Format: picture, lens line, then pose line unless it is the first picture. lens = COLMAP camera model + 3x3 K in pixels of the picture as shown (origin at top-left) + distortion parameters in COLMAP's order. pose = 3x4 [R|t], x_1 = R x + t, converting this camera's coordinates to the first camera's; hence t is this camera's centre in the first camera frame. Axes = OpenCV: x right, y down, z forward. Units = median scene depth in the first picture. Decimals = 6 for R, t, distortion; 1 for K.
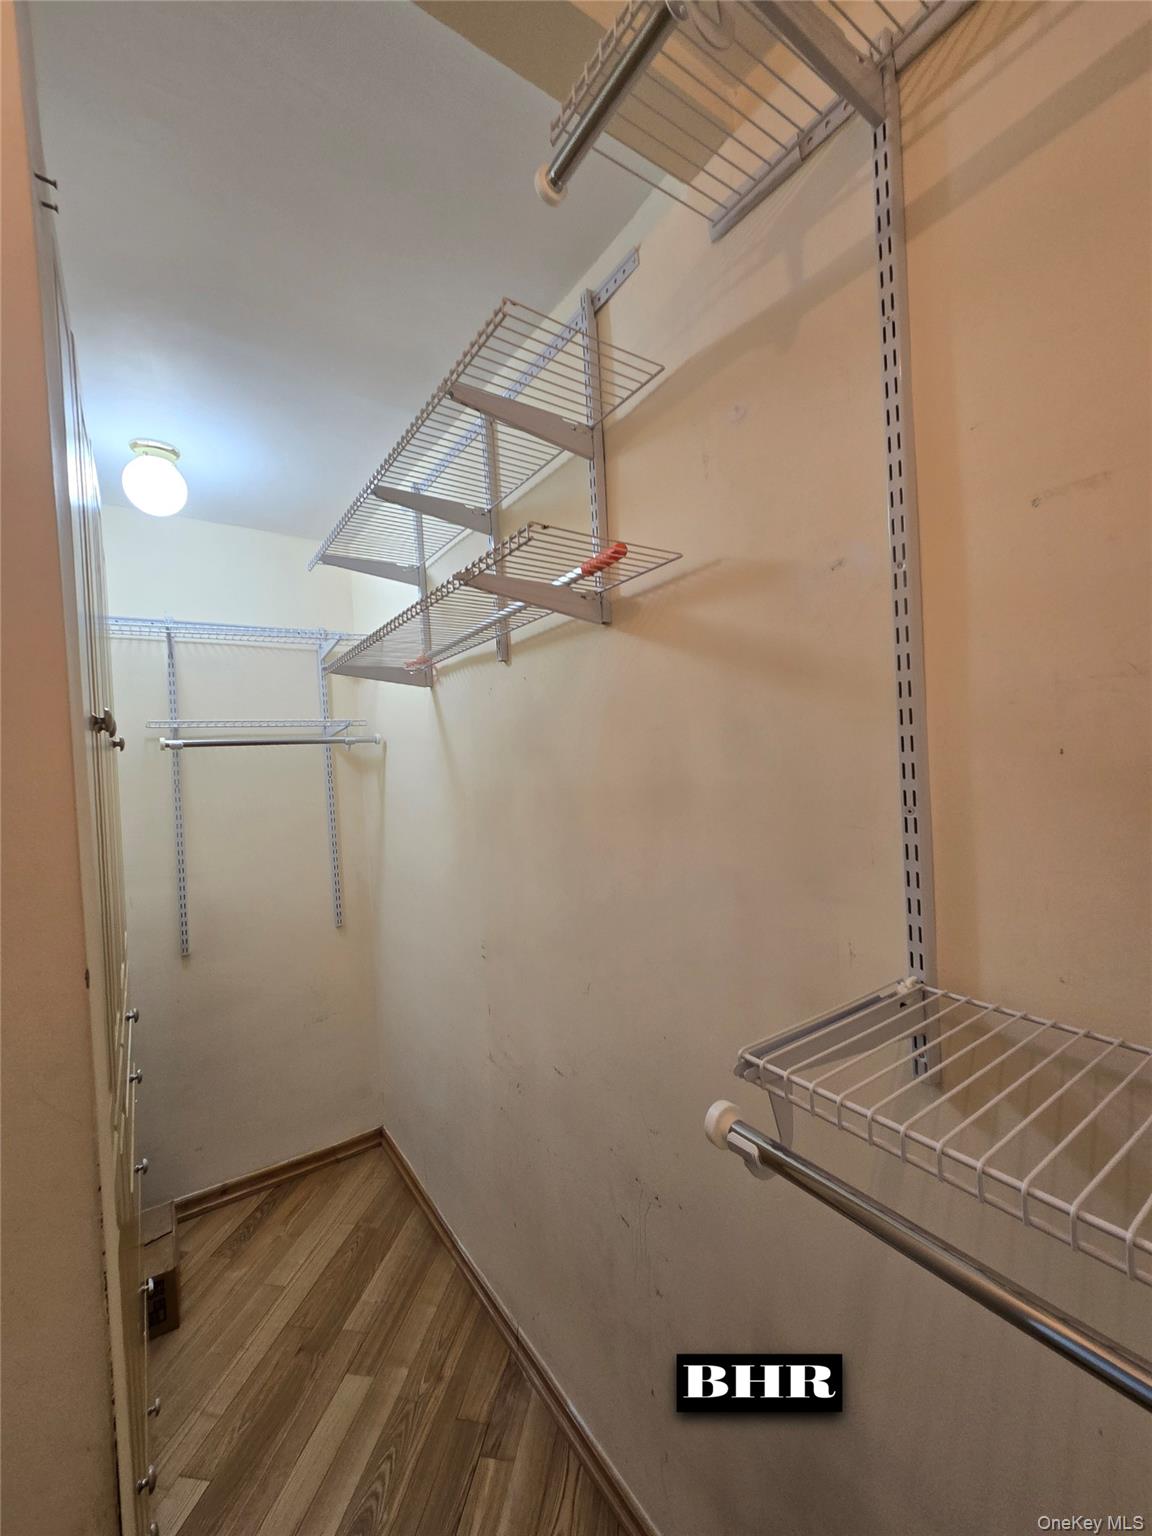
lens RADIAL K [[622.8, 0, 578.3], [0, 622.8, 768.4], [0, 0, 1]] dist [-0.000581, 0.001257]
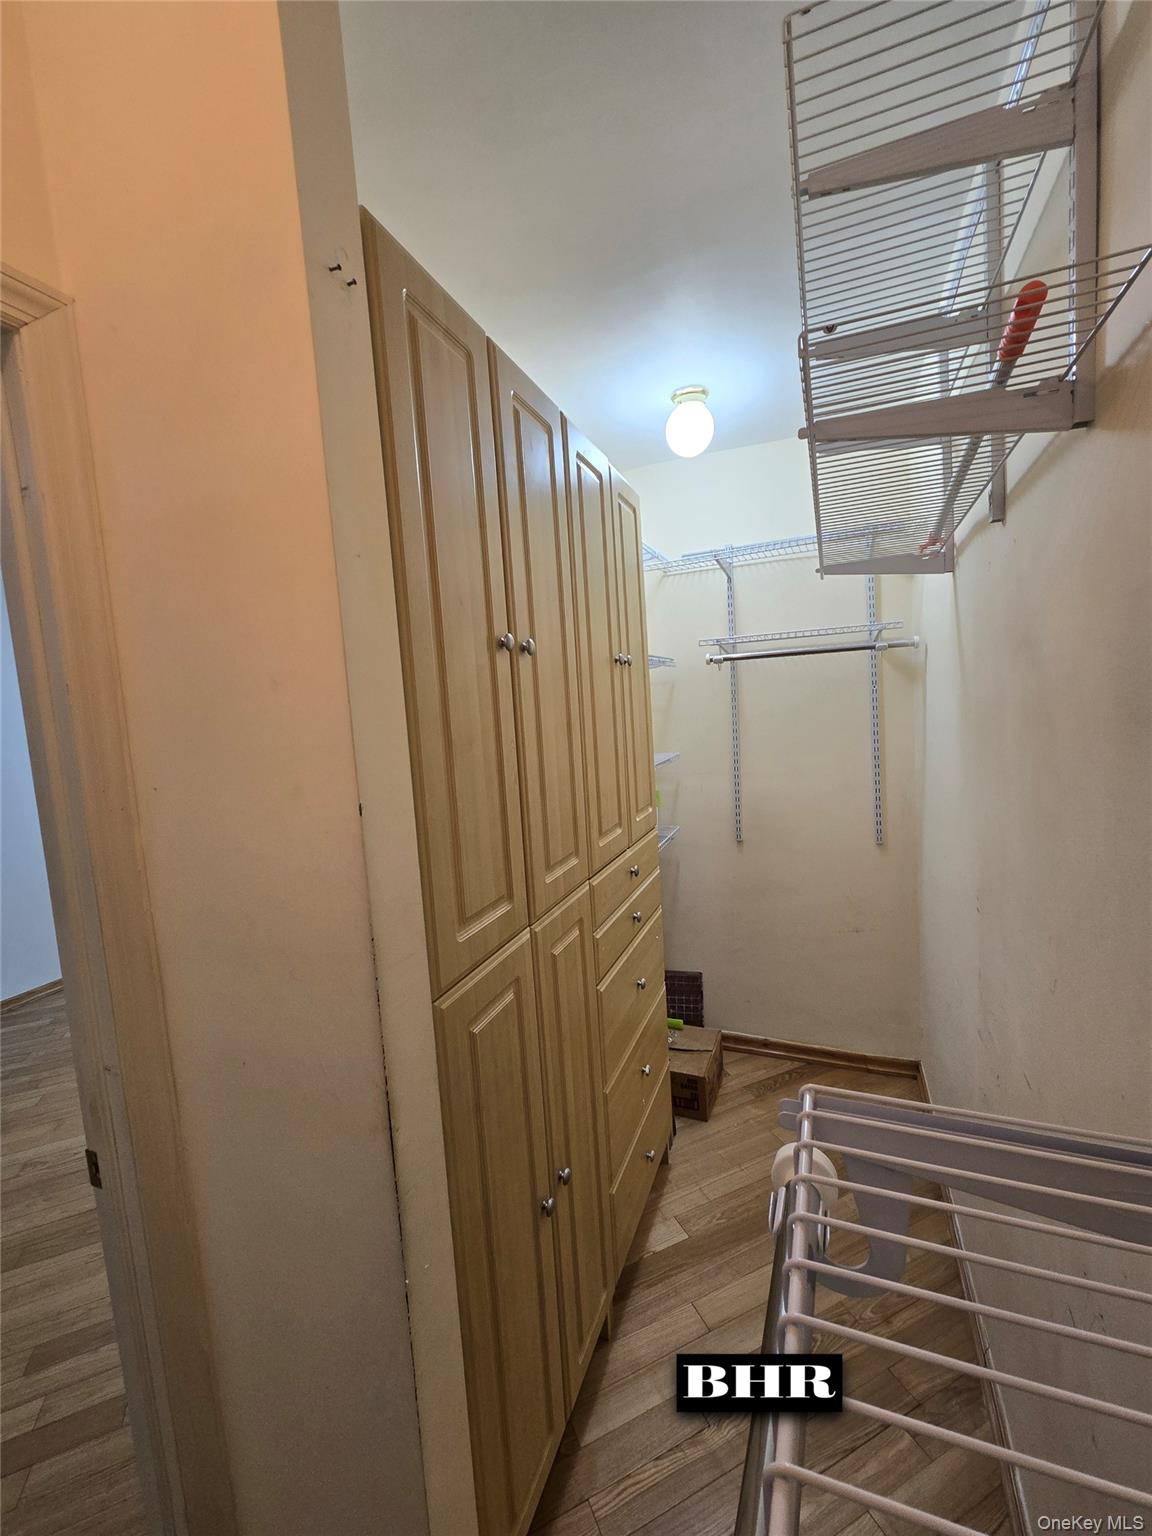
lens RADIAL K [[622.8, 0, 581.7], [0, 622.8, 766.8], [0, 0, 1]] dist [-0.000581, 0.001257]
pose [[0.559187, 0.095169, -0.823561, 0.161083], [0.018378, 0.991722, 0.127080, 0.007230], [0.828838, -0.086197, 0.552809, 0.118980]]
